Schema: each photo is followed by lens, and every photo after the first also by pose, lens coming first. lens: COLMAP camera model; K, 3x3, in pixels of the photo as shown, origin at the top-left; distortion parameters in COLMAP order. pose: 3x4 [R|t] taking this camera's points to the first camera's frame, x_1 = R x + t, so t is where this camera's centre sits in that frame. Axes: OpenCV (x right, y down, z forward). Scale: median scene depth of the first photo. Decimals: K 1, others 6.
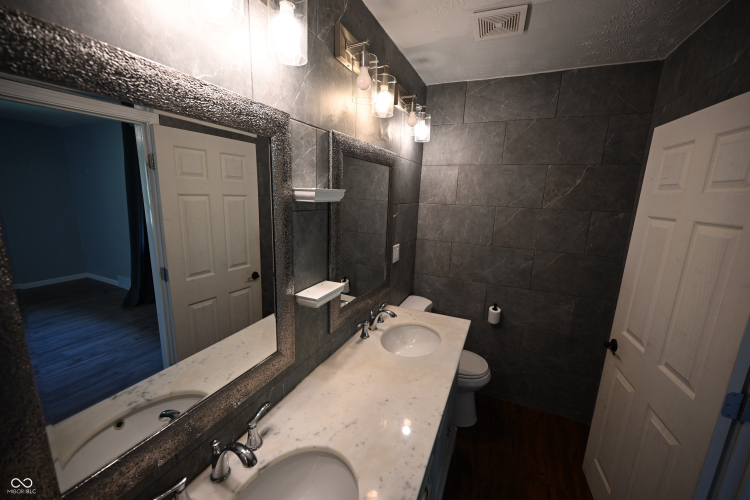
lens RADIAL K [[285.9, 0, 375.0], [0, 285.9, 250.0], [0, 0, 1]] dist [0.000427, 0.000077]
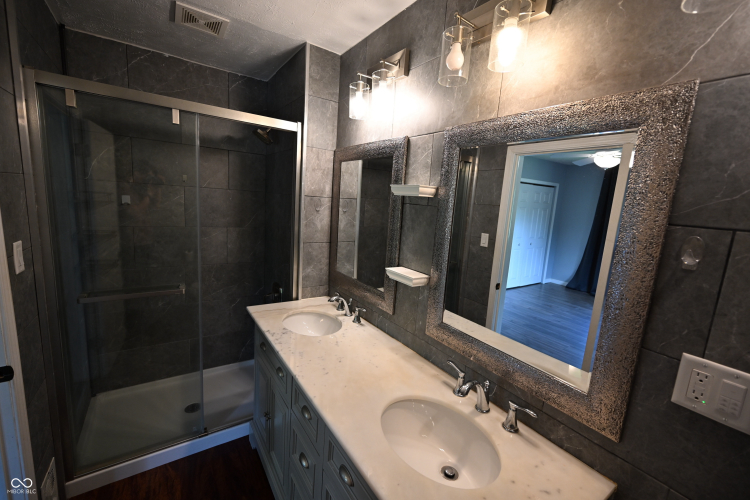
lens RADIAL K [[319.0, 0, 375.0], [0, 319.0, 250.0], [0, 0, 1]] dist [-0.000144, 0.000000]
pose [[-0.511816, 0.073324, -0.855960, 1.027495], [-0.252224, 0.939617, 0.231306, -0.224587], [0.821235, 0.334280, -0.462418, 1.540438]]
